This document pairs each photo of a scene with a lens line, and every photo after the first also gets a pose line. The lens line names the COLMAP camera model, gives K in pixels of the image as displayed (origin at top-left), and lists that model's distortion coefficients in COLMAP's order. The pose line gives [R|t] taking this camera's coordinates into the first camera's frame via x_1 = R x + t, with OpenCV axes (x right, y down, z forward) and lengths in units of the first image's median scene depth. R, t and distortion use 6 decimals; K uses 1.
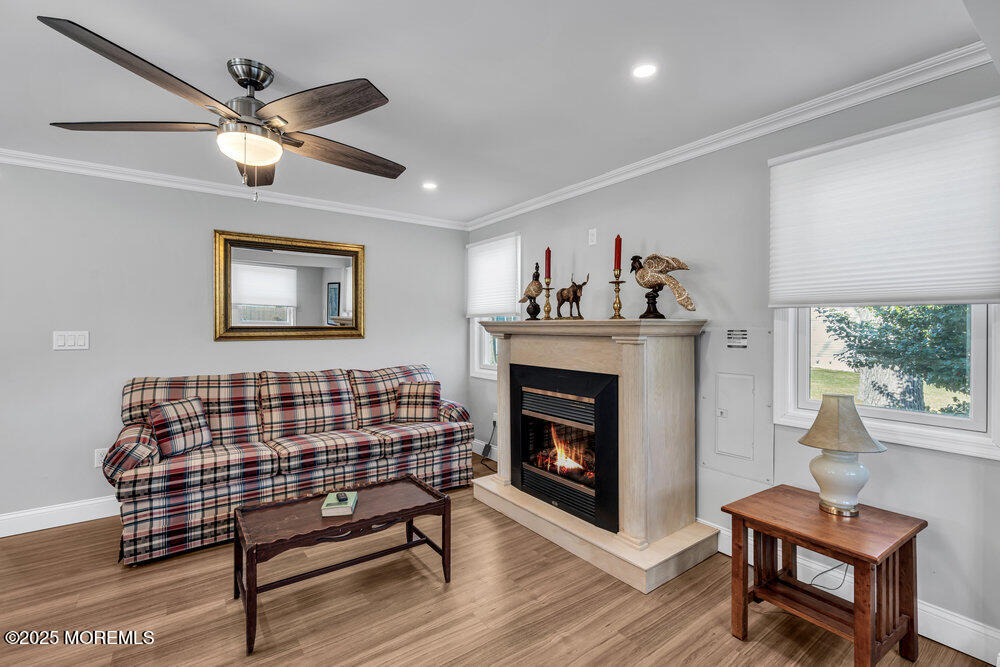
lens RADIAL K [[456.3, 0, 498.9], [0, 456.3, 328.8], [0, 0, 1]] dist [-0.004160, 0.001982]
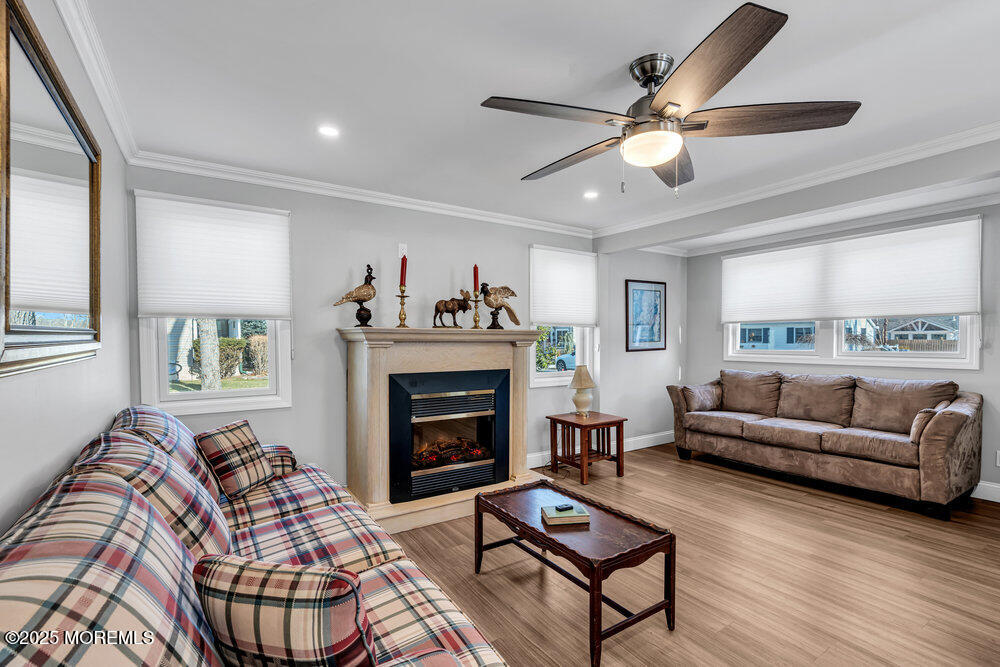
lens RADIAL K [[456.3, 0, 500.2], [0, 456.3, 348.8], [0, 0, 1]] dist [-0.004160, 0.001982]
pose [[0.060049, -0.023569, 0.997917, -1.047332], [0.000497, 0.999722, 0.023582, 0.004314], [-0.998195, -0.000920, 0.060044, 0.852074]]
